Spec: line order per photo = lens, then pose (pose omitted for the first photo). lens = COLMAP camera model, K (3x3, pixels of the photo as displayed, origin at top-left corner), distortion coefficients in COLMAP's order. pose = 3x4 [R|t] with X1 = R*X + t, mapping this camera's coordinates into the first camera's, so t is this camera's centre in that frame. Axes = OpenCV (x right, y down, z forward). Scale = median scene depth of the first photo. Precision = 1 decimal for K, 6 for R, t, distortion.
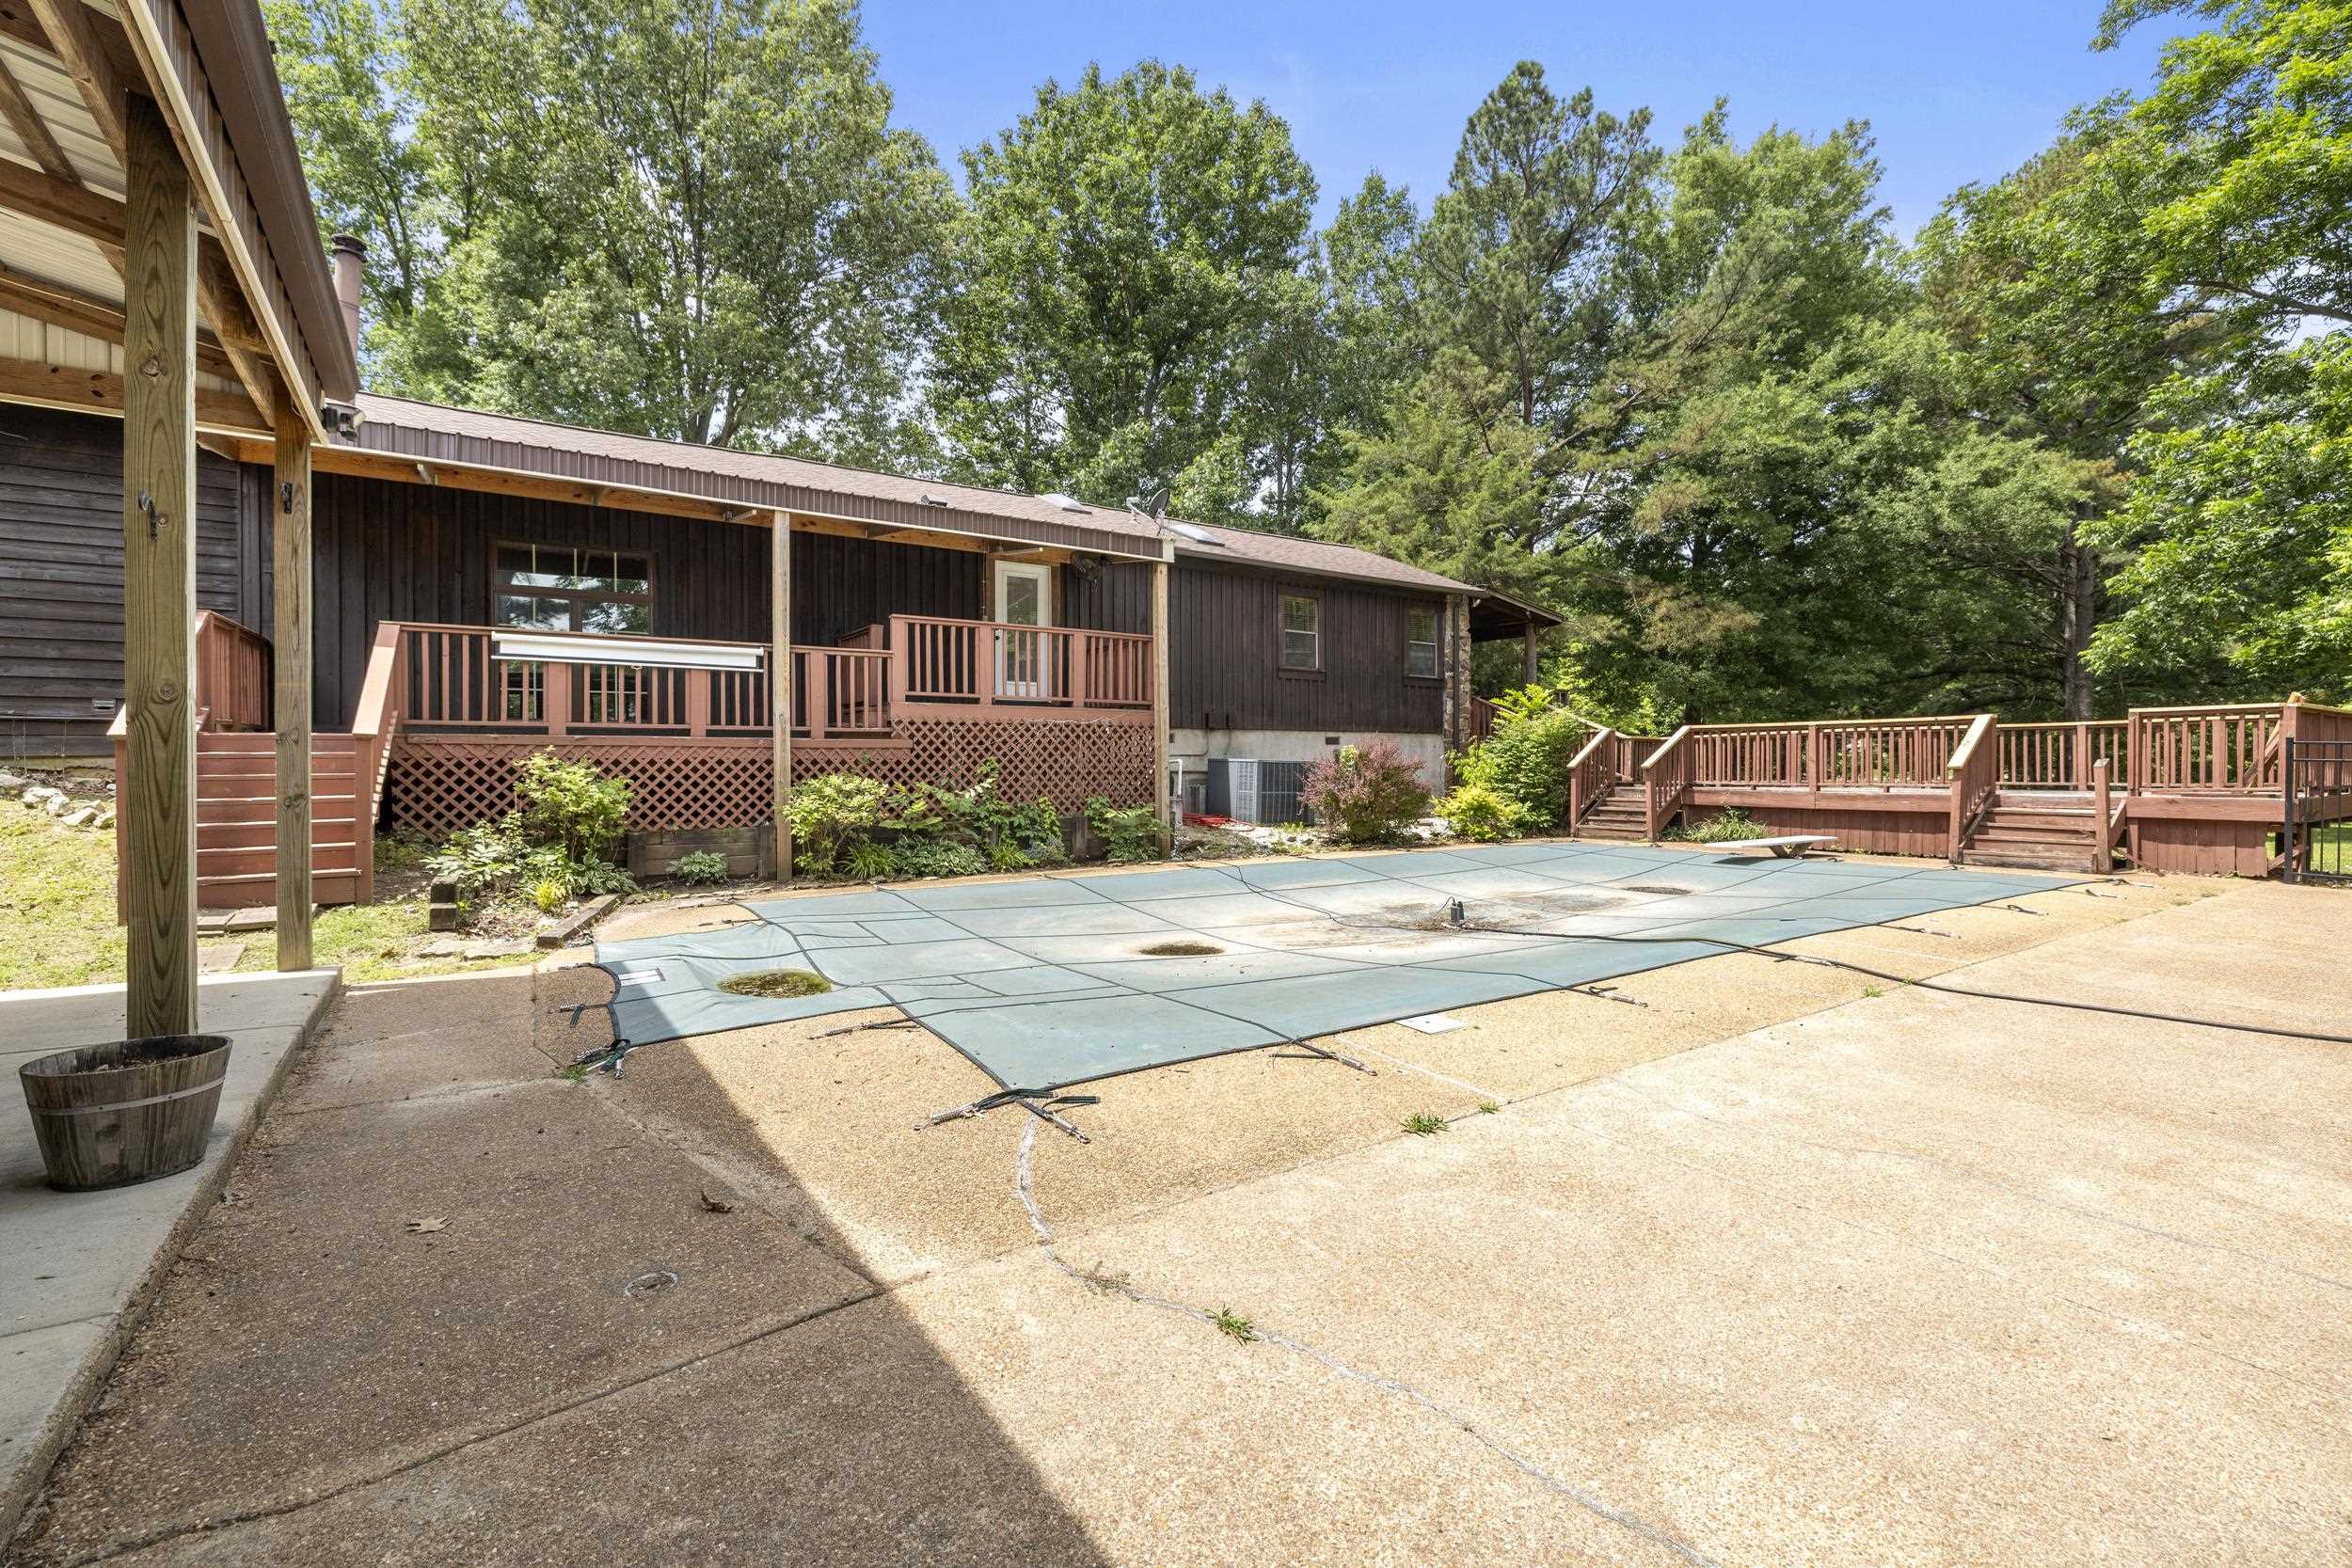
lens RADIAL K [[981.3, 0, 1176.2], [0, 981.3, 771.8], [0, 0, 1]] dist [-0.000313, 0.000292]
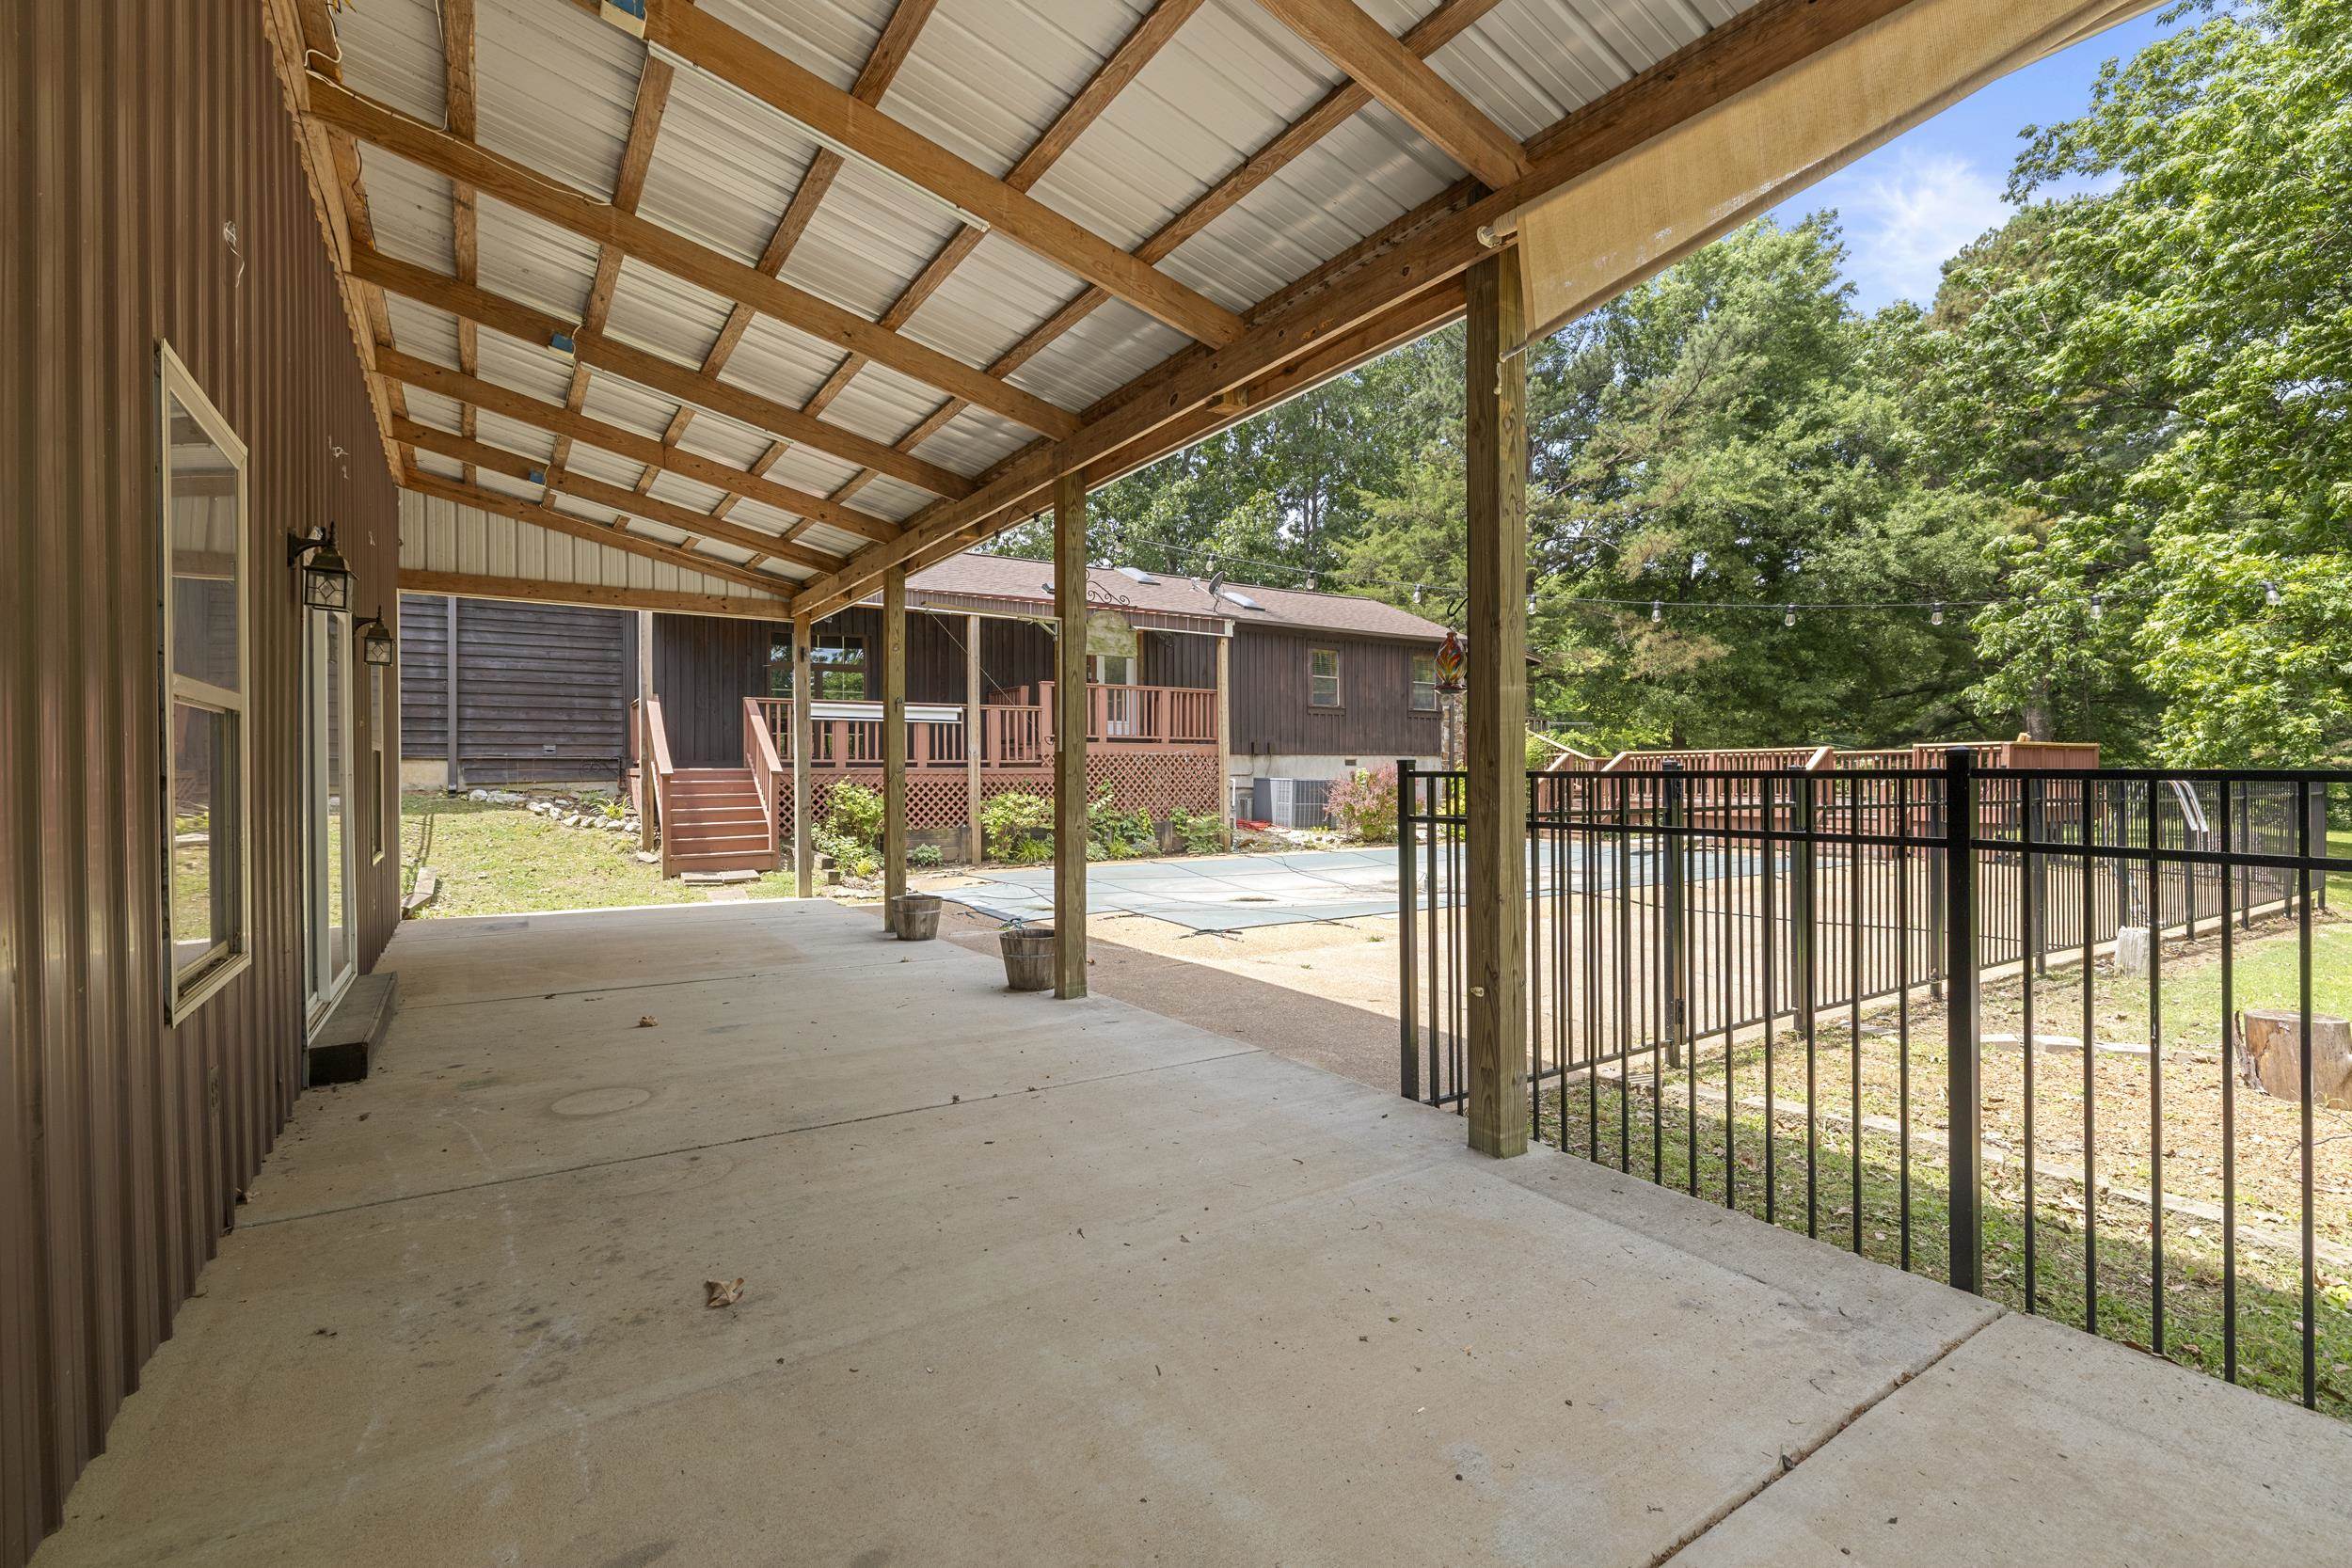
lens RADIAL K [[1005.1, 0, 1176.0], [0, 1005.1, 784.0], [0, 0, 1]] dist [0.001186, 0.000020]
pose [[0.999779, -0.001242, -0.020977, -0.031487], [0.001298, 0.999996, 0.002636, -0.006617], [0.020973, -0.002662, 0.999776, -0.244168]]
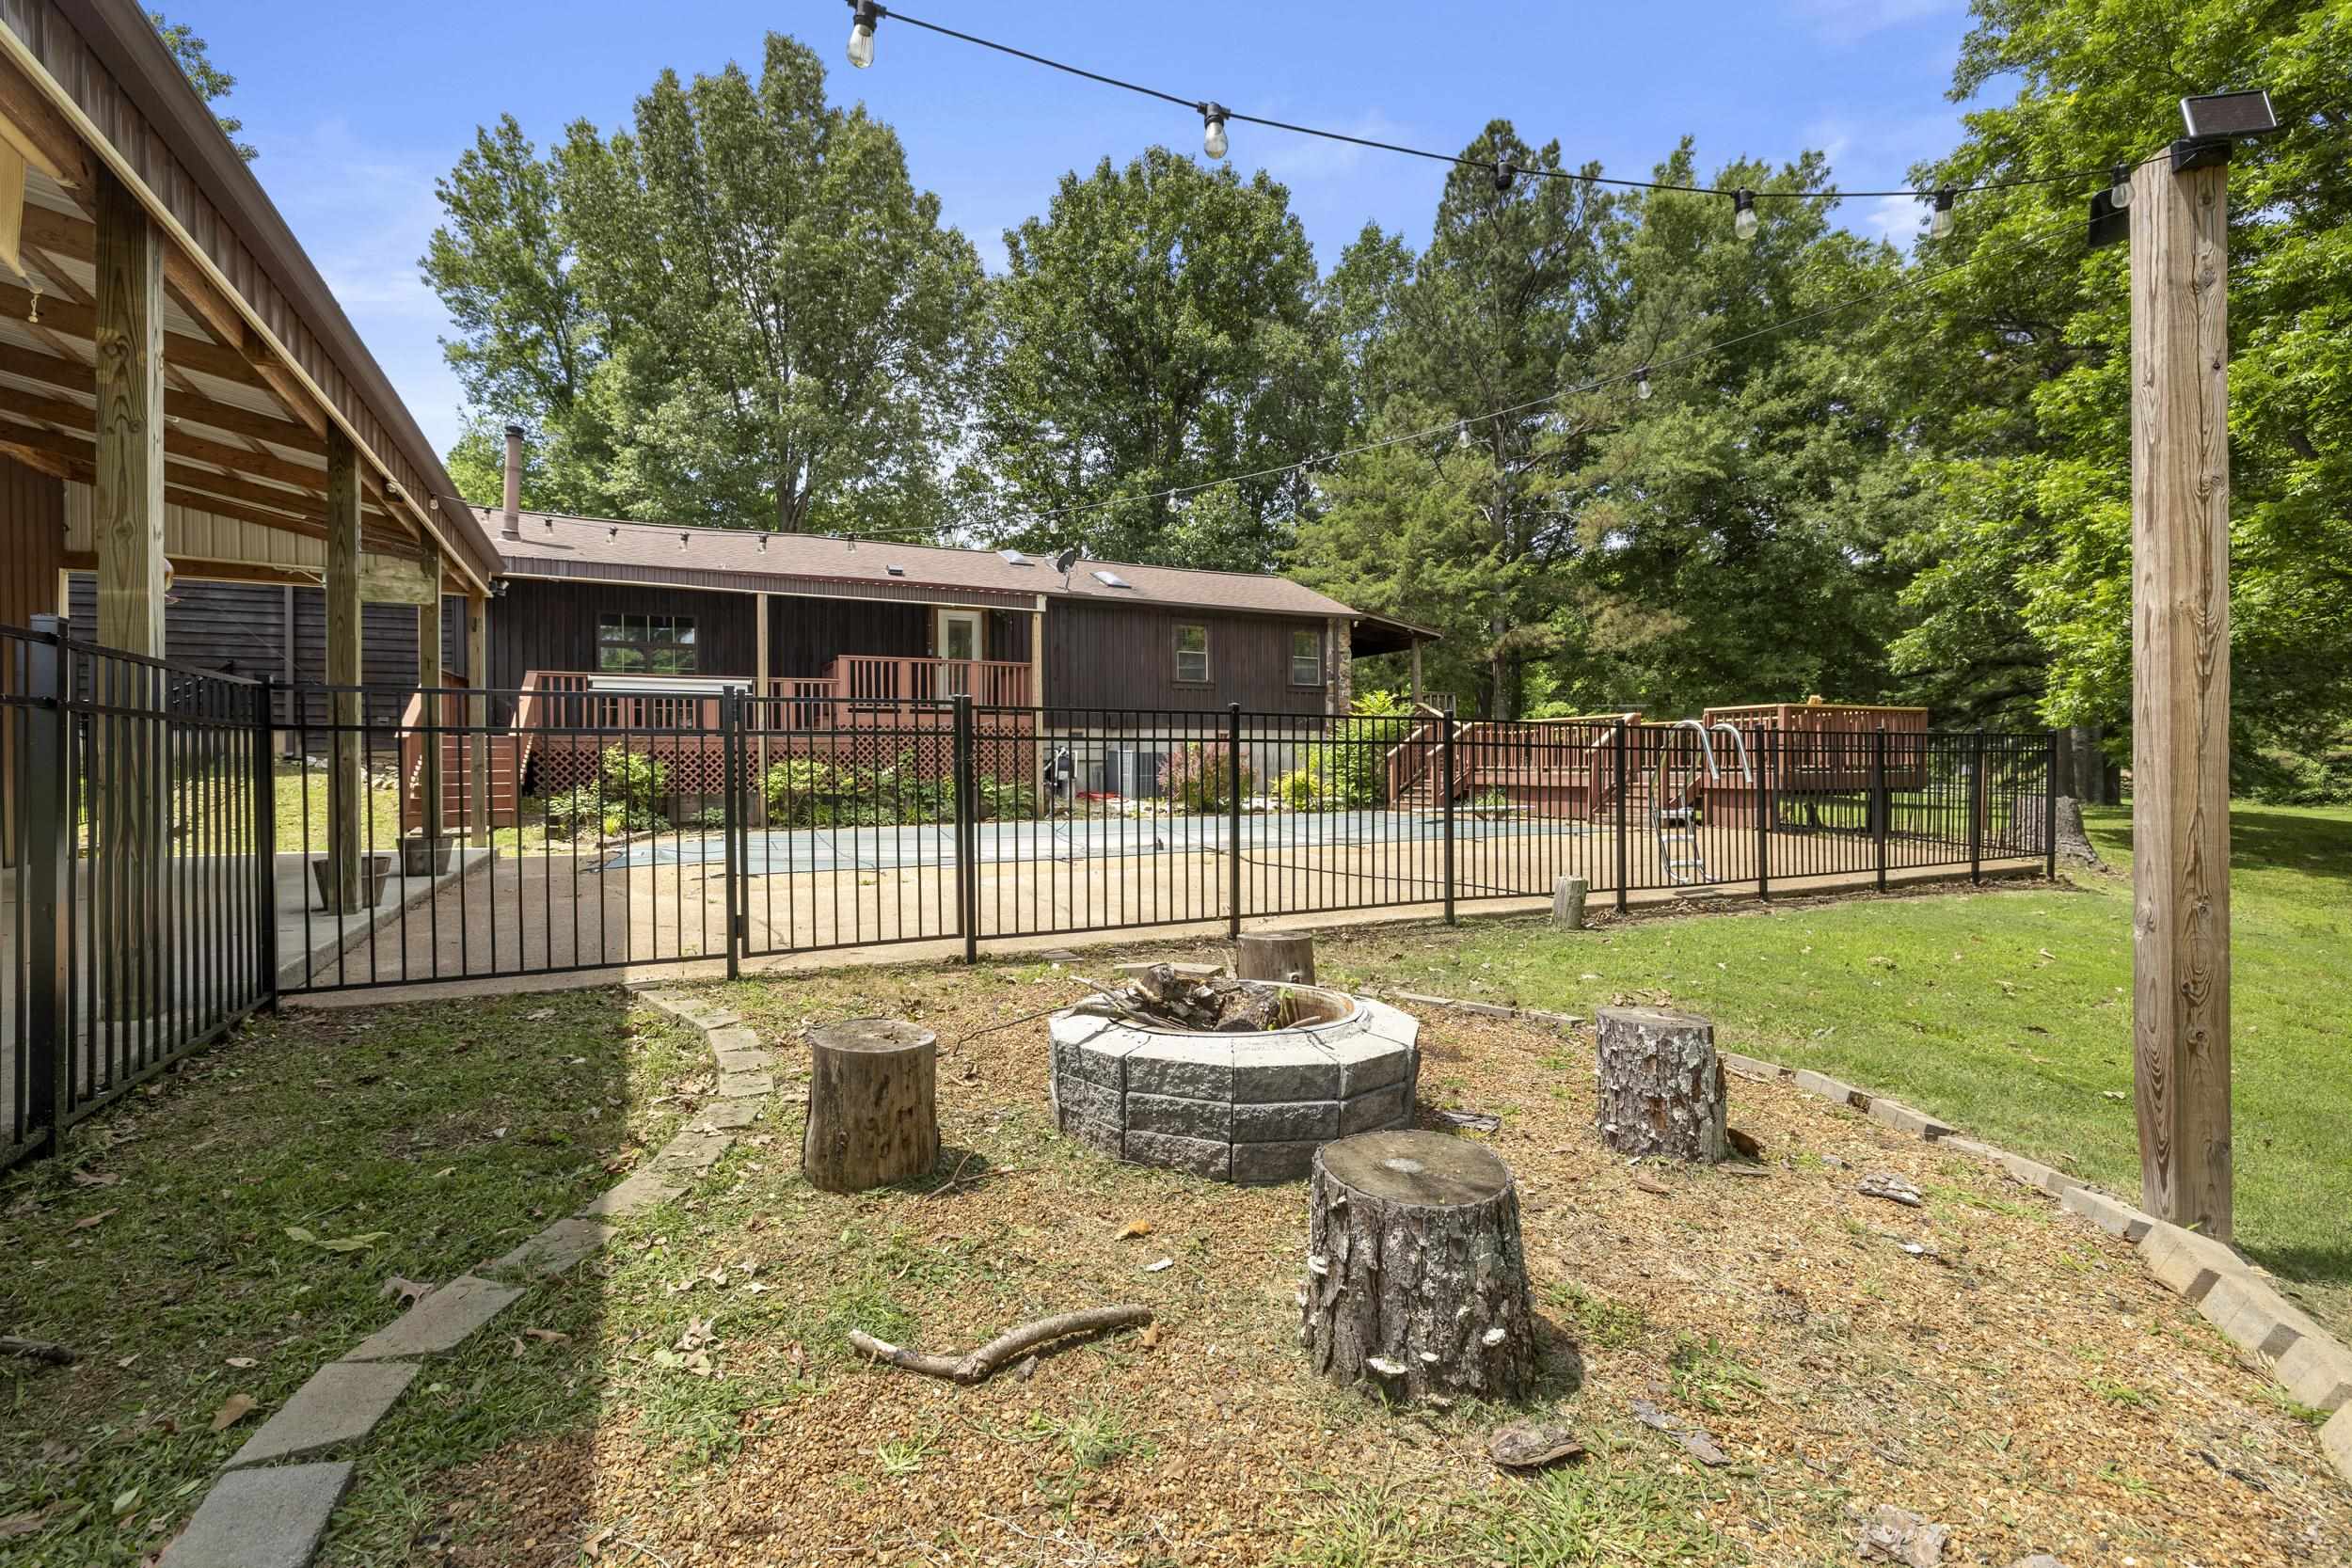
lens RADIAL K [[981.3, 0, 1176.2], [0, 981.3, 771.8], [0, 0, 1]] dist [-0.000313, 0.000292]
pose [[0.992018, -0.001574, -0.126090, 0.217964], [0.001969, 0.999994, 0.003008, 0.008692], [0.126084, -0.003232, 0.992014, -0.230400]]
